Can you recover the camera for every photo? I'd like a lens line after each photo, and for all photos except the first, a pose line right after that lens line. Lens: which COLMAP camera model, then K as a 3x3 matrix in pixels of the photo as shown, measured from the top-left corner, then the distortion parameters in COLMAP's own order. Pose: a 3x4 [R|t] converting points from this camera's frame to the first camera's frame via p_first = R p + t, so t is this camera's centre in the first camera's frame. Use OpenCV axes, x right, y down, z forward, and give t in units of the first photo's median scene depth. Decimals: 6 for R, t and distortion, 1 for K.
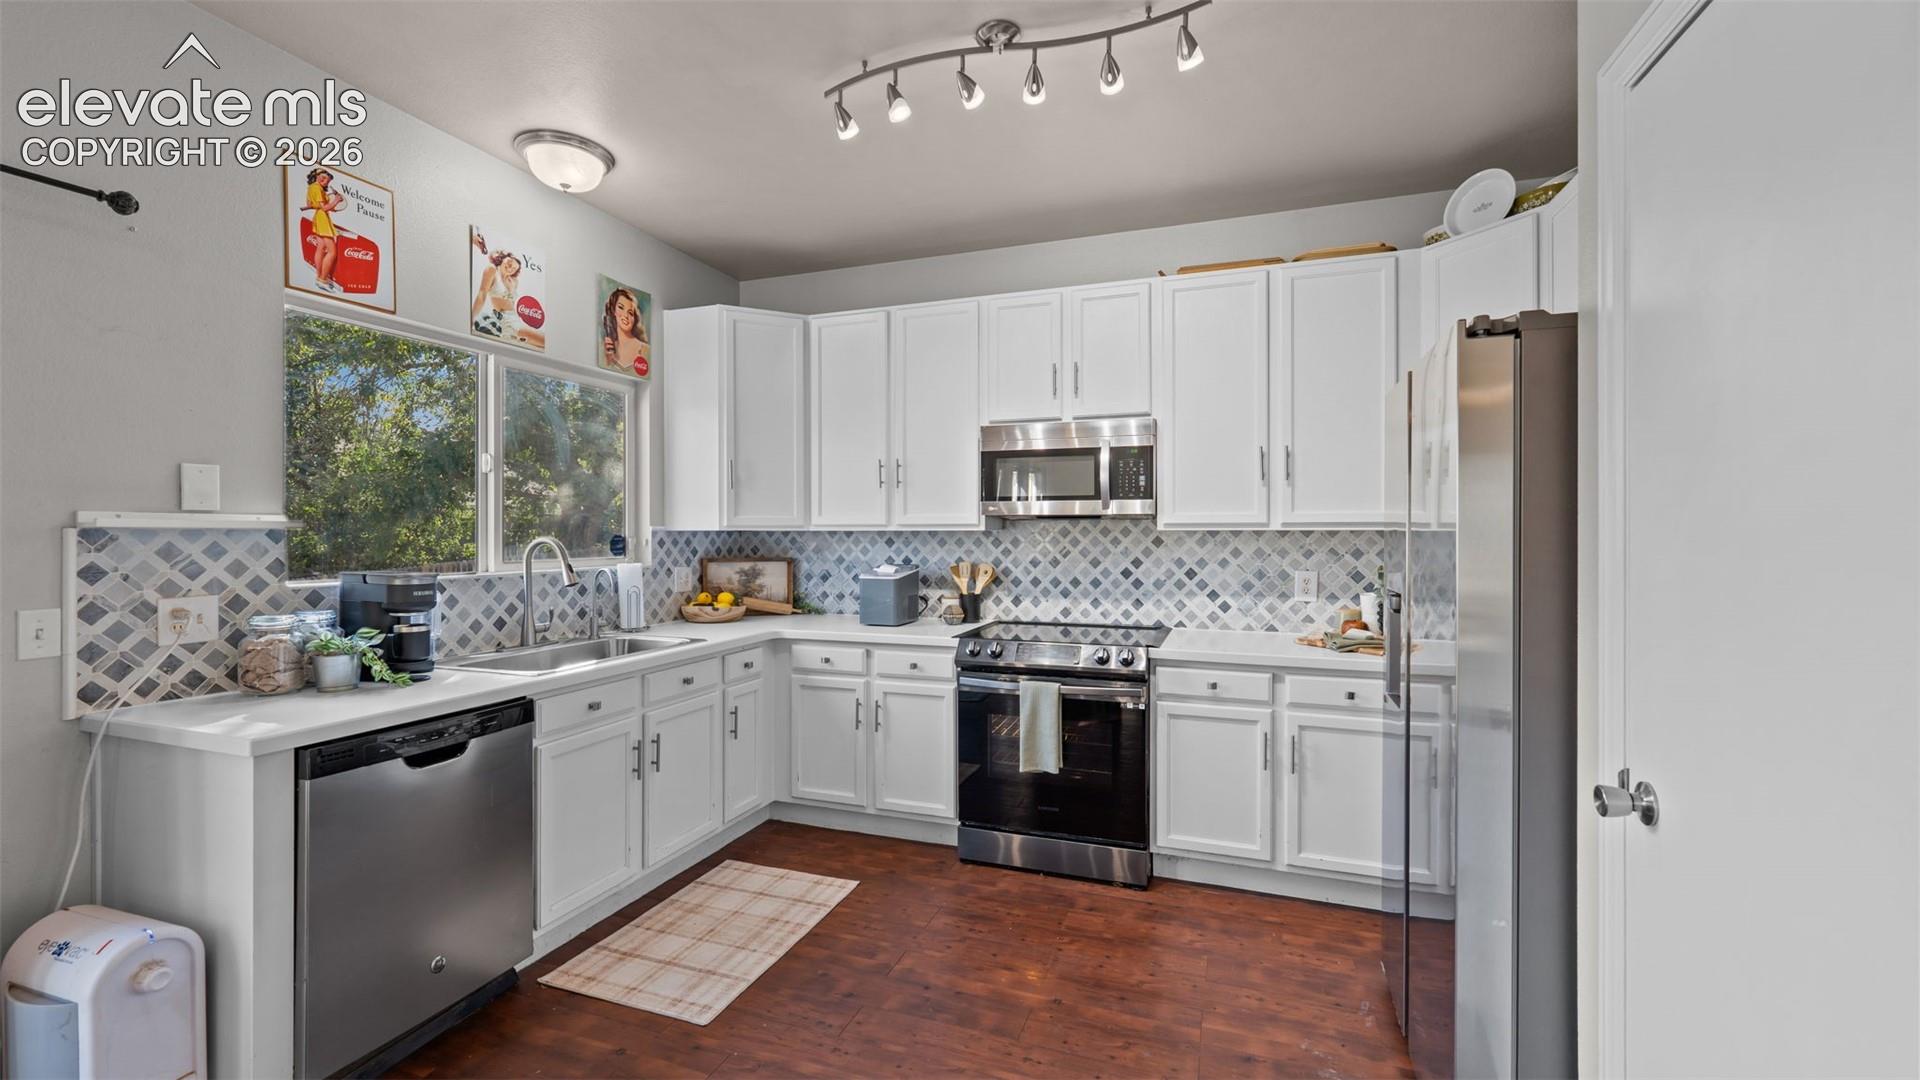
lens RADIAL K [[775.7, 0, 958.0], [0, 775.7, 529.6], [0, 0, 1]] dist [0.003086, -0.001569]
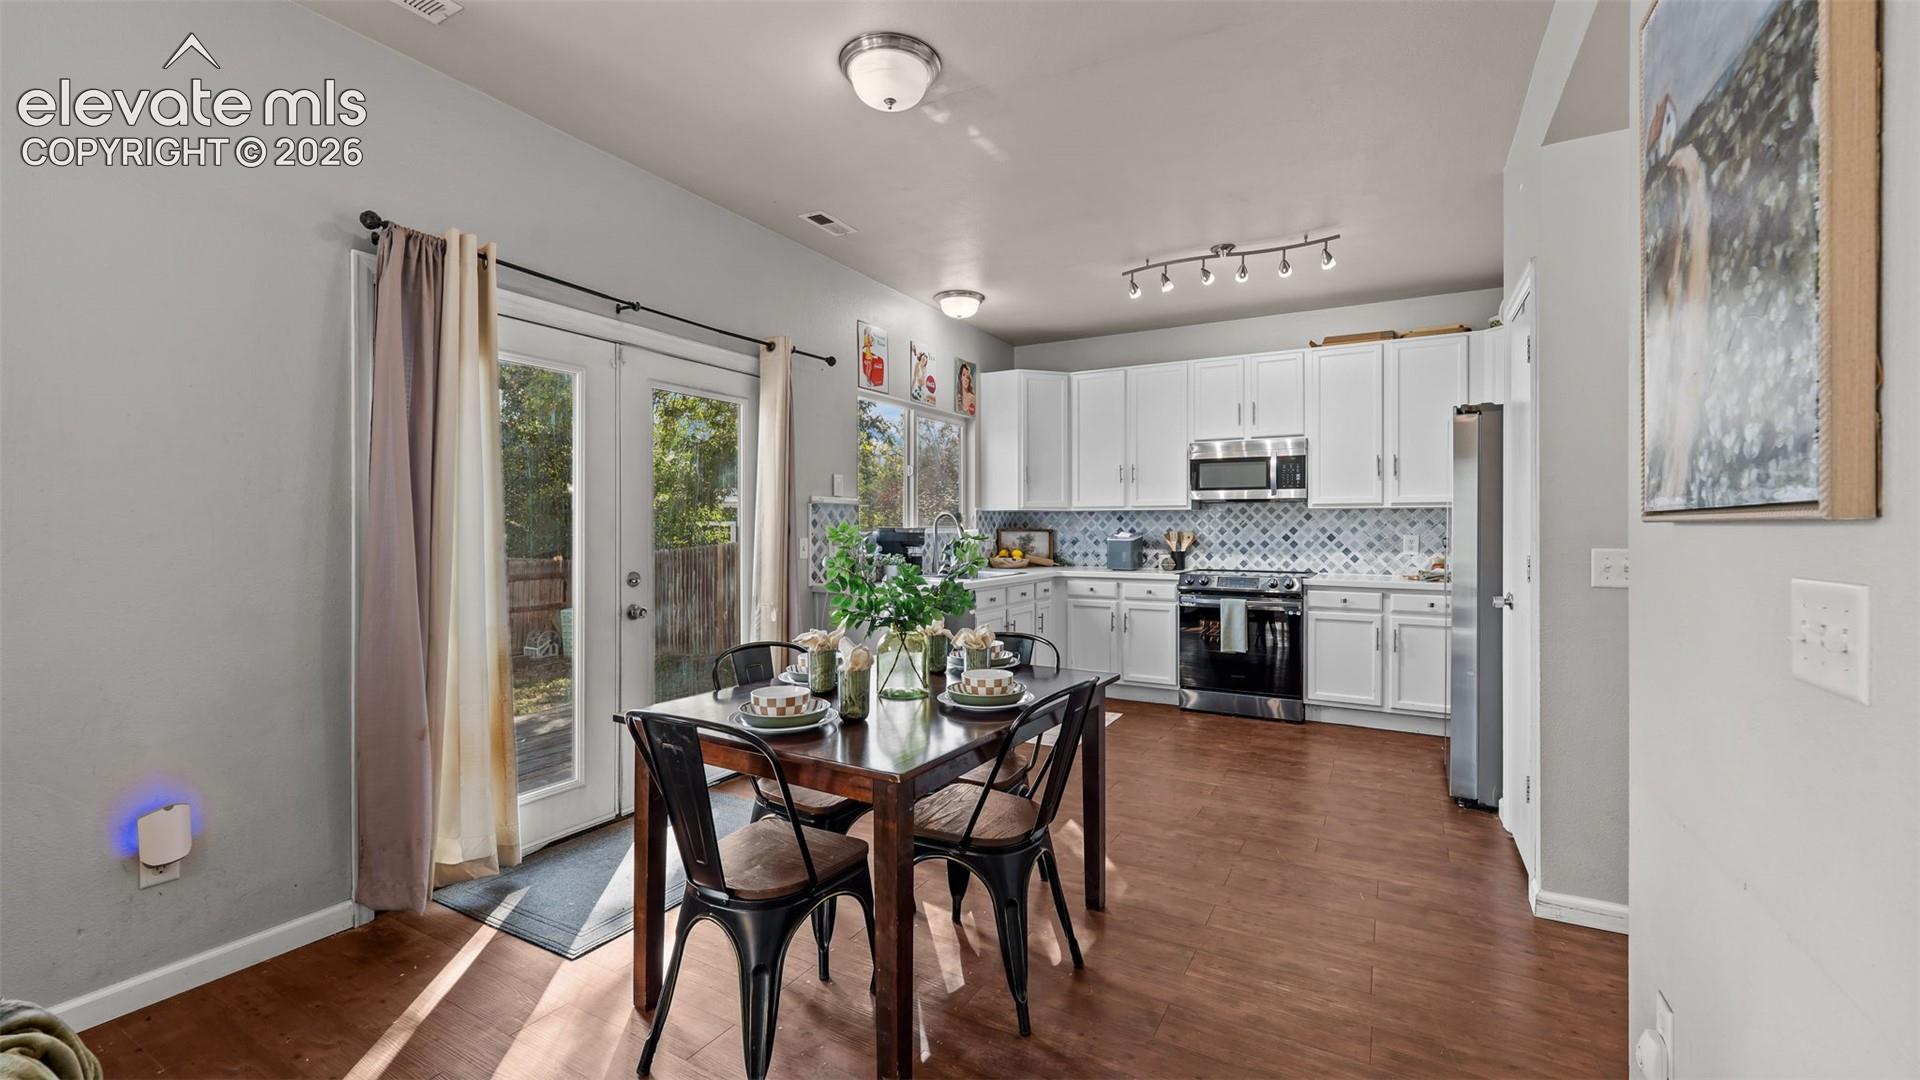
lens RADIAL K [[775.7, 0, 955.8], [0, 775.7, 526.1], [0, 0, 1]] dist [0.003086, -0.001569]
pose [[0.985932, 0.001522, -0.167141, -0.187379], [-0.001150, 0.999997, 0.002324, 0.034361], [0.167144, -0.002099, 0.985930, -0.681925]]
